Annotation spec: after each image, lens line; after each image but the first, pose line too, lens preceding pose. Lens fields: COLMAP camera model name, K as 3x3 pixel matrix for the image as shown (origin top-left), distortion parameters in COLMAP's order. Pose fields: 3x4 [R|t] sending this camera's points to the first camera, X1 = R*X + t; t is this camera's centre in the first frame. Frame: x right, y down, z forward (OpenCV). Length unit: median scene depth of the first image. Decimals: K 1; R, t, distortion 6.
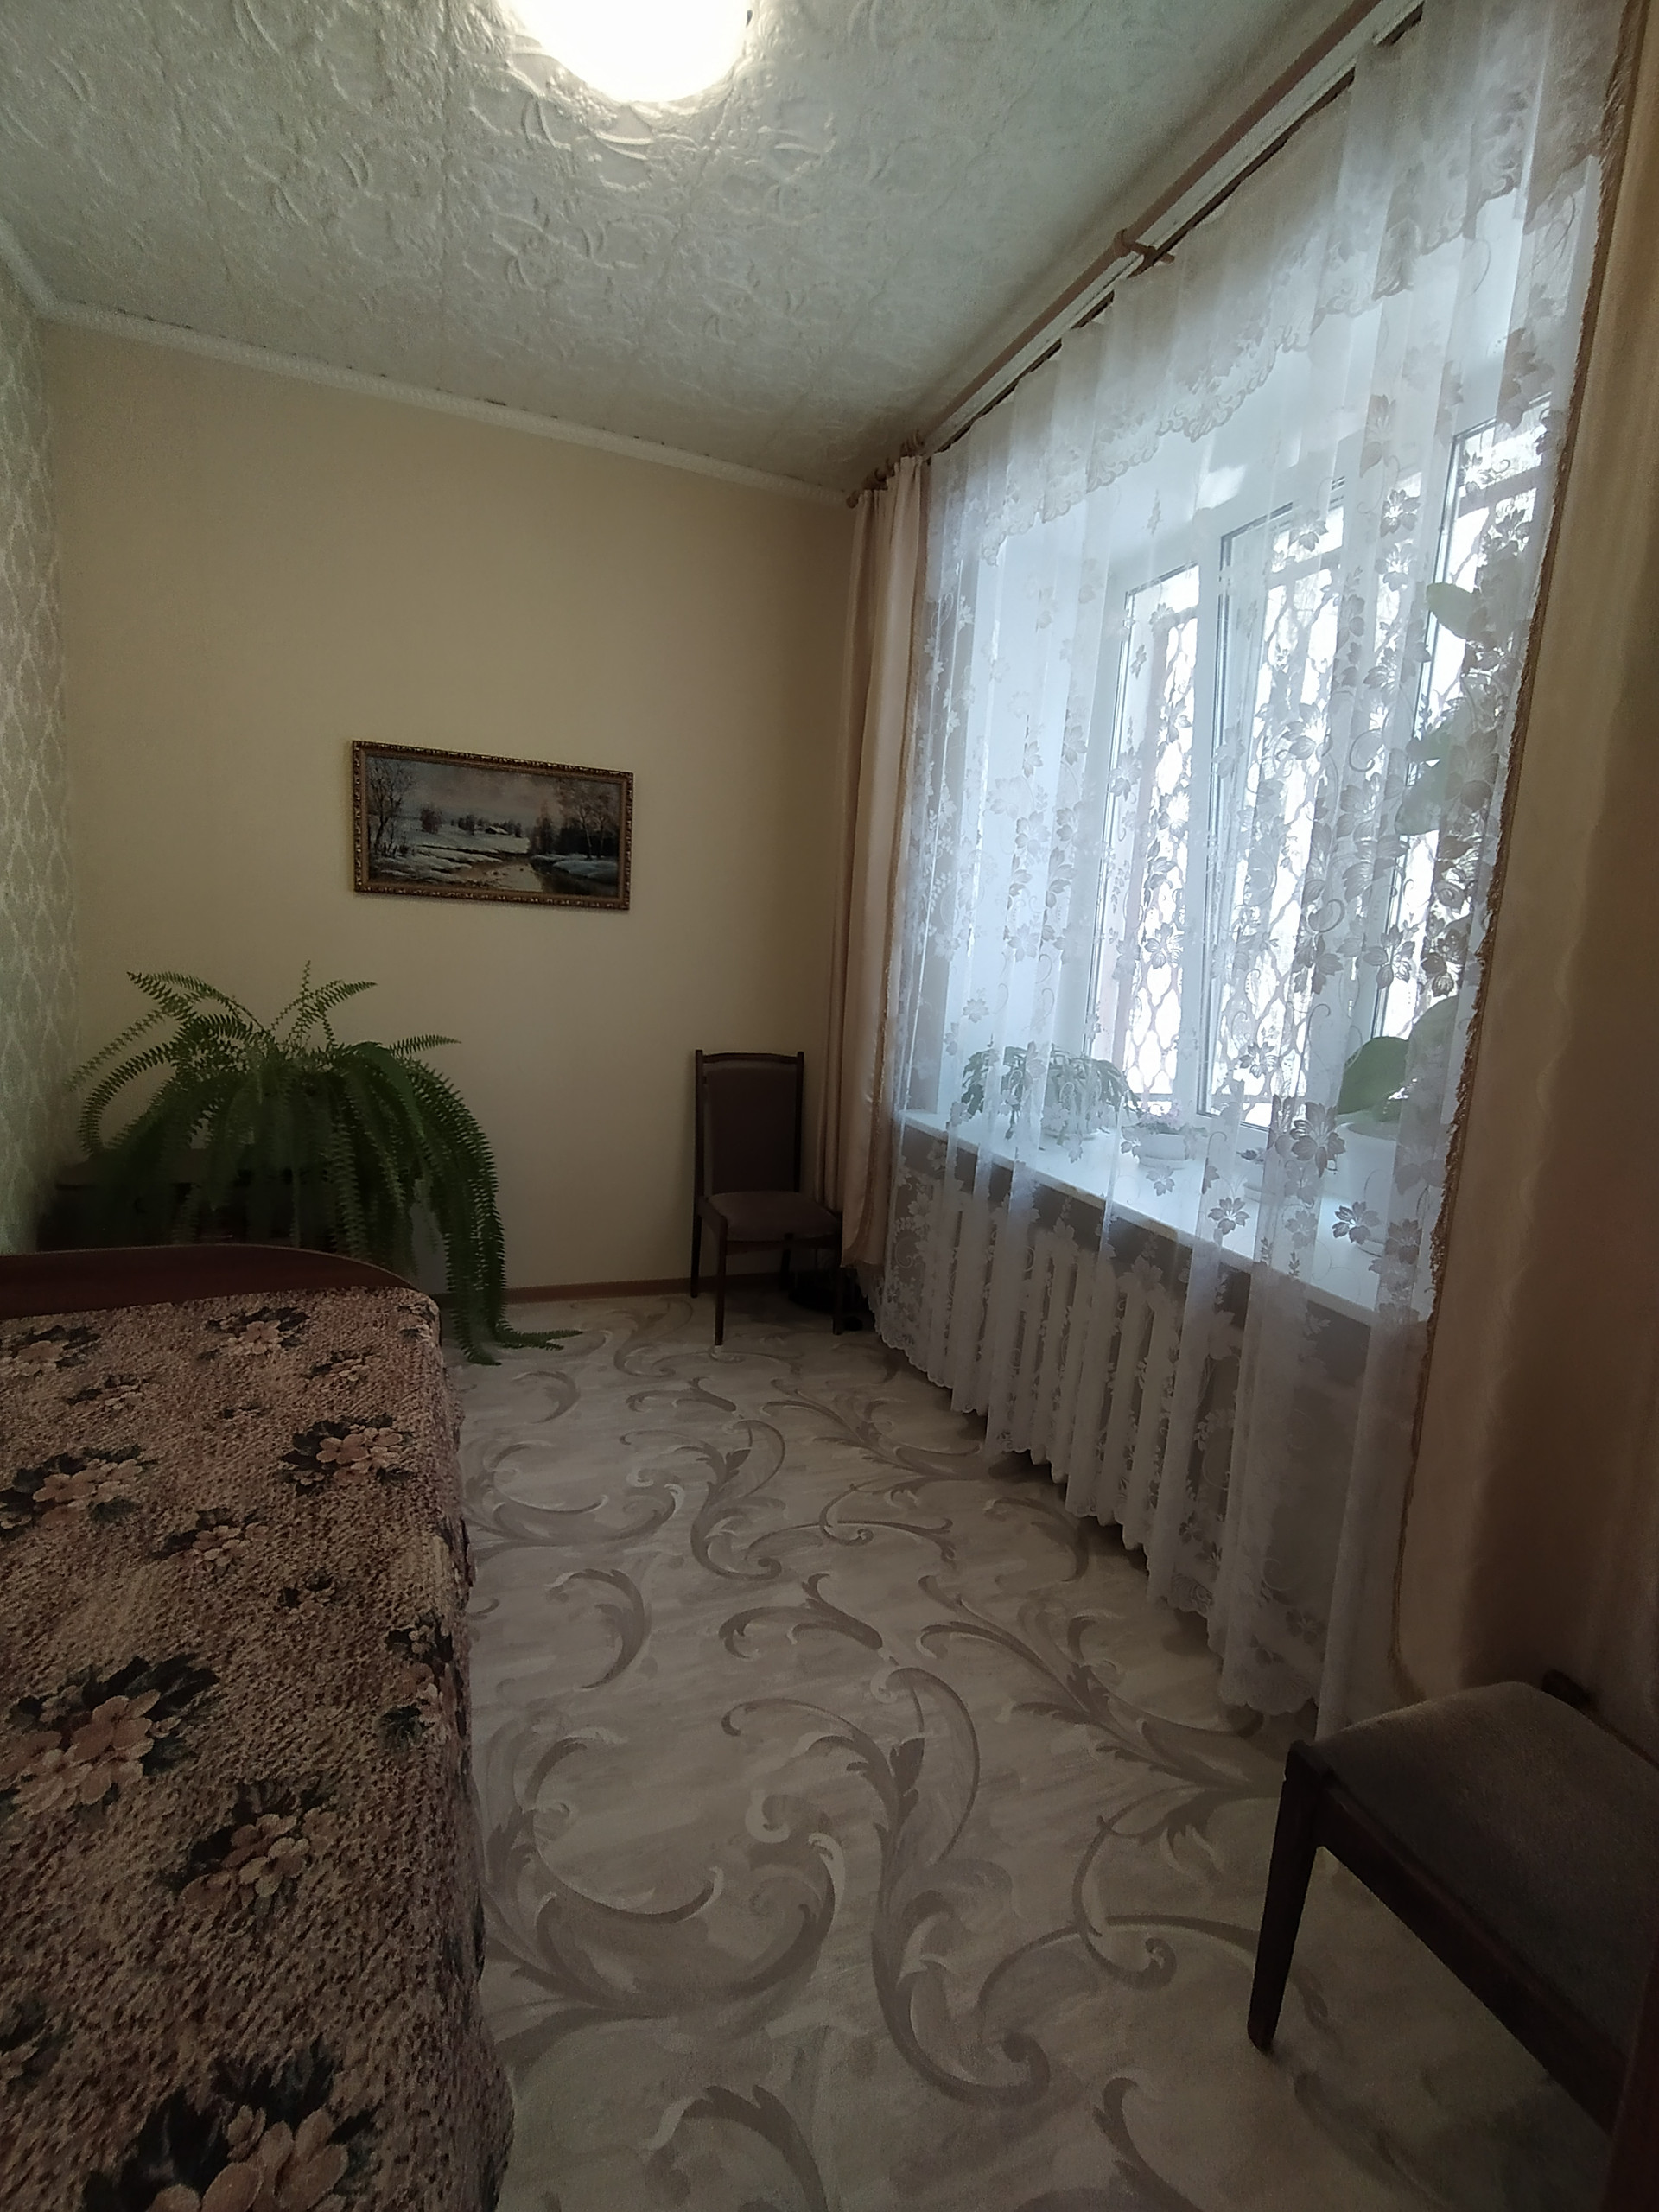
lens RADIAL K [[1007.6, 0, 829.6], [0, 1007.6, 1109.1], [0, 0, 1]] dist [-0.008028, 0.005475]
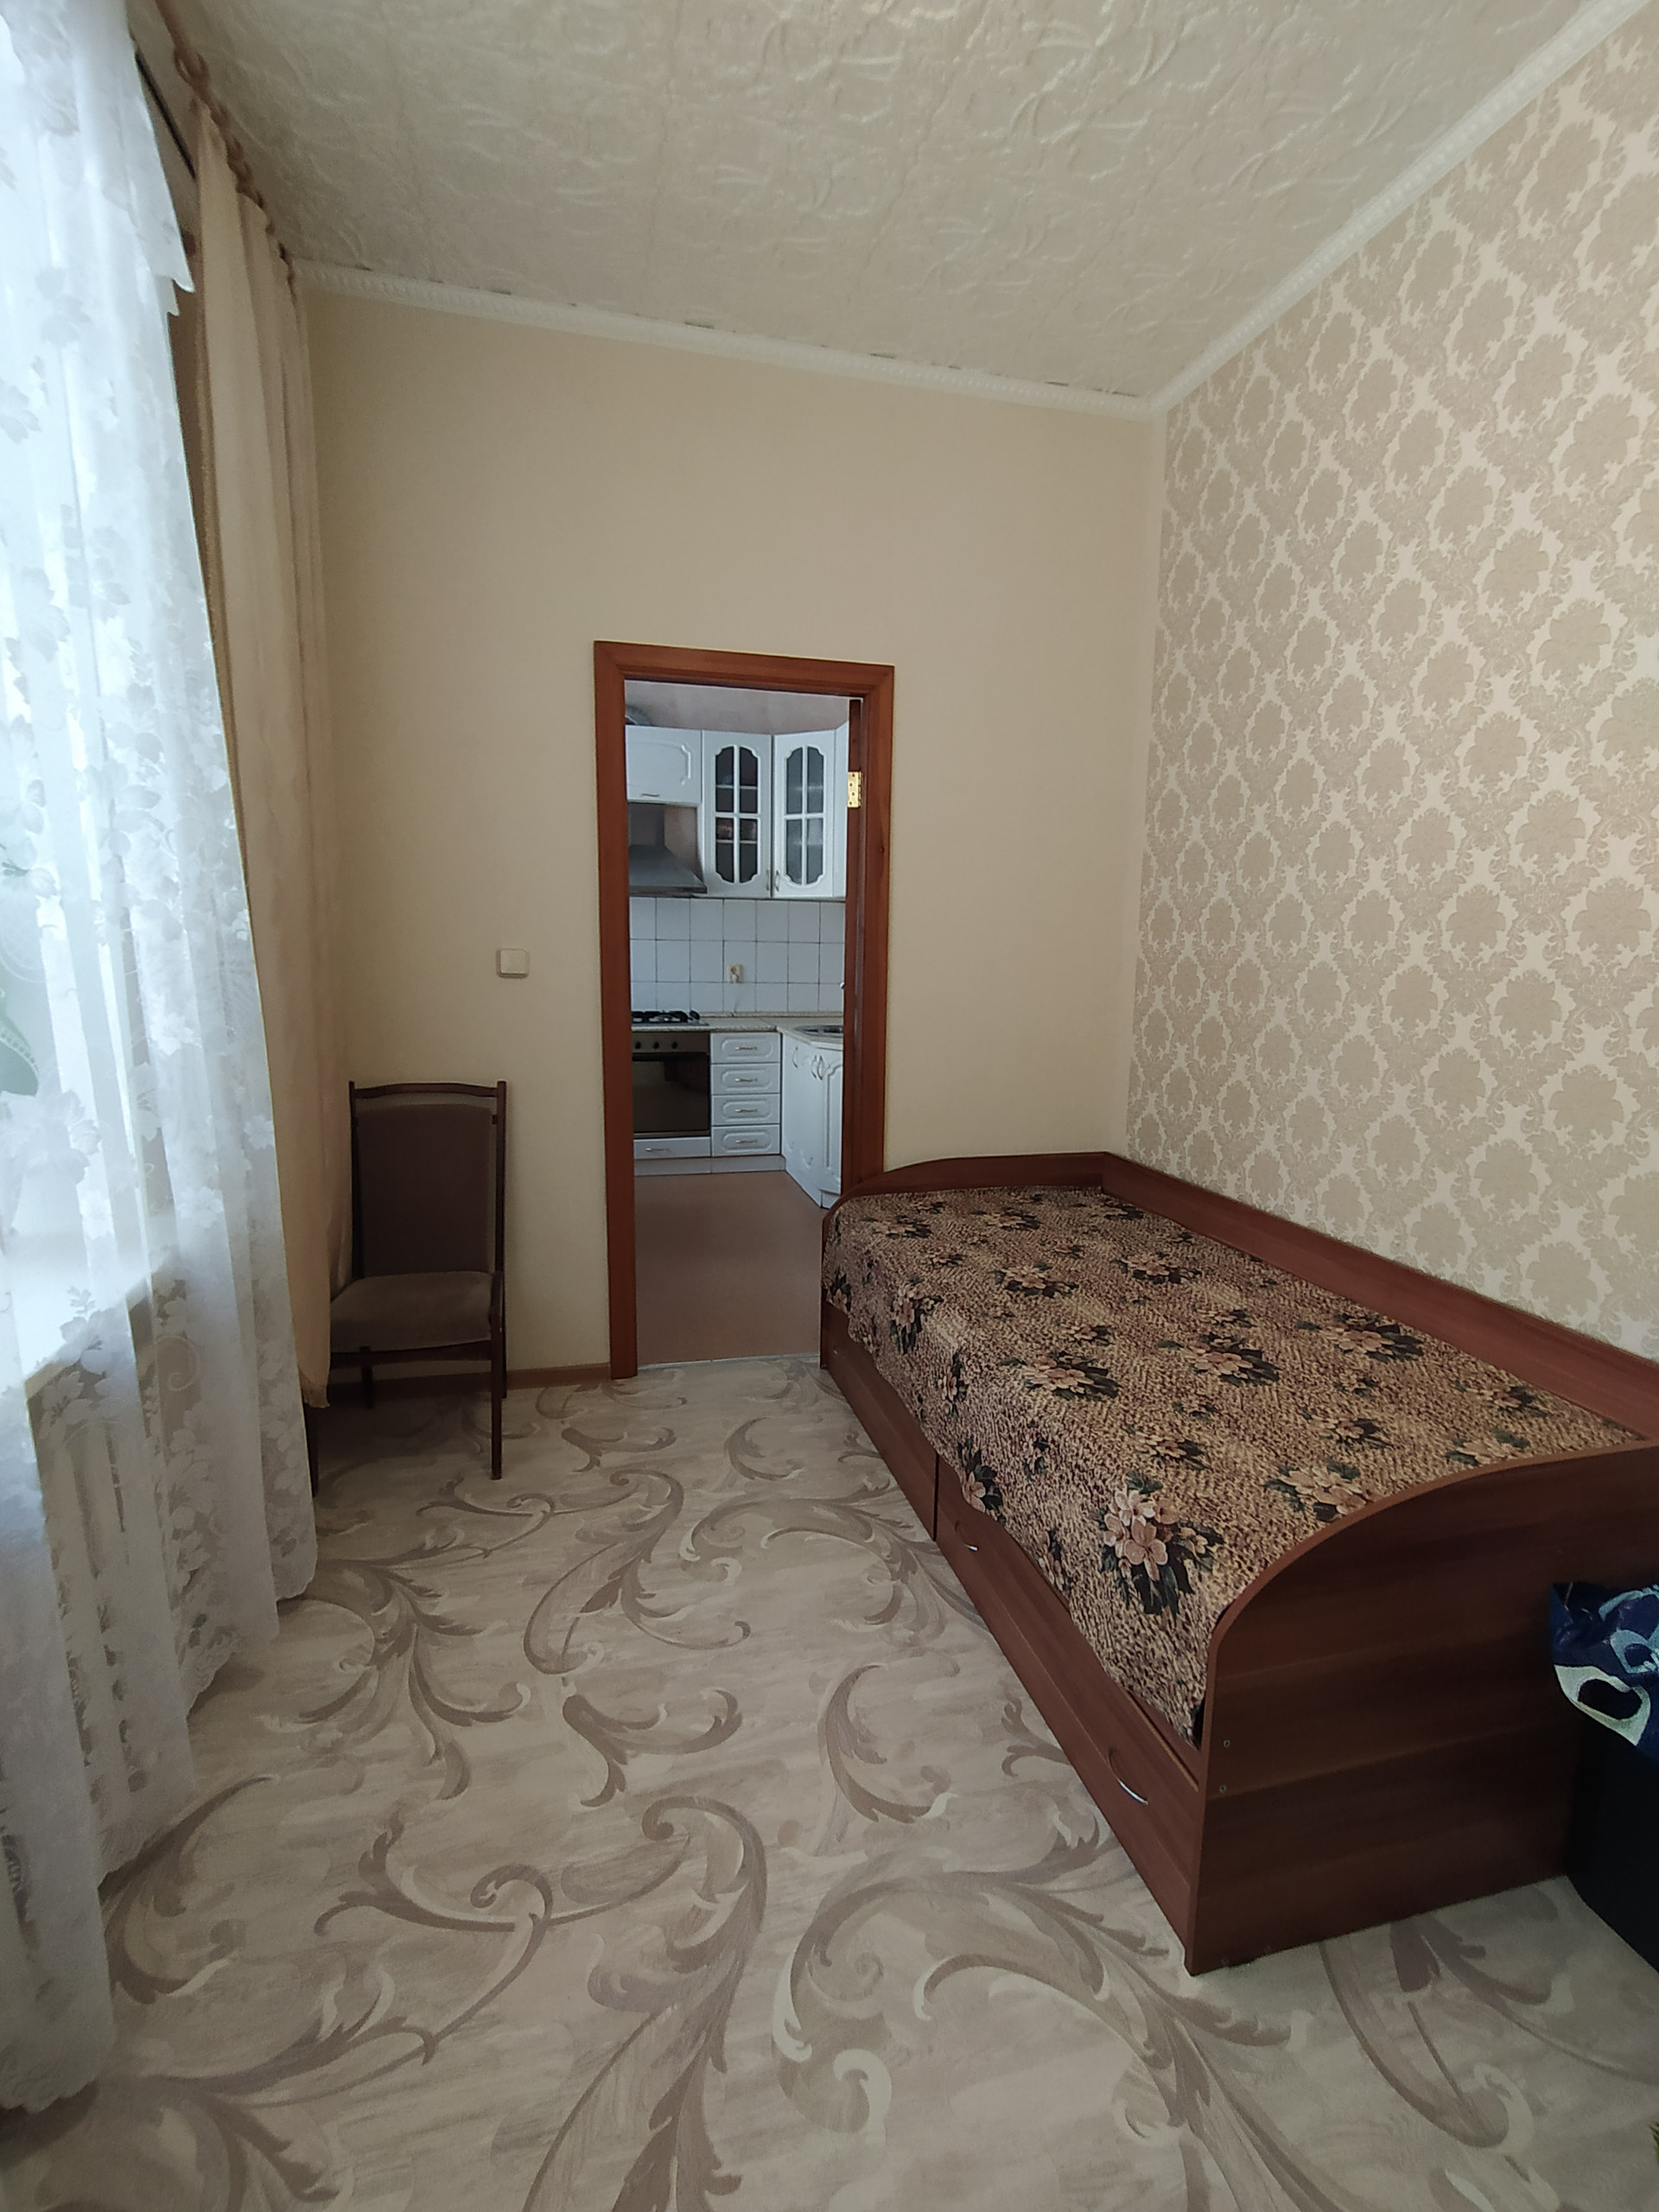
lens RADIAL K [[1007.6, 0, 831.2], [0, 1007.6, 1089.0], [0, 0, 1]] dist [-0.008028, 0.005475]
pose [[-0.991107, -0.088209, 0.099632, -0.246277], [-0.052174, 0.946368, 0.318851, -0.319810], [-0.122414, 0.310817, -0.942554, 1.792502]]
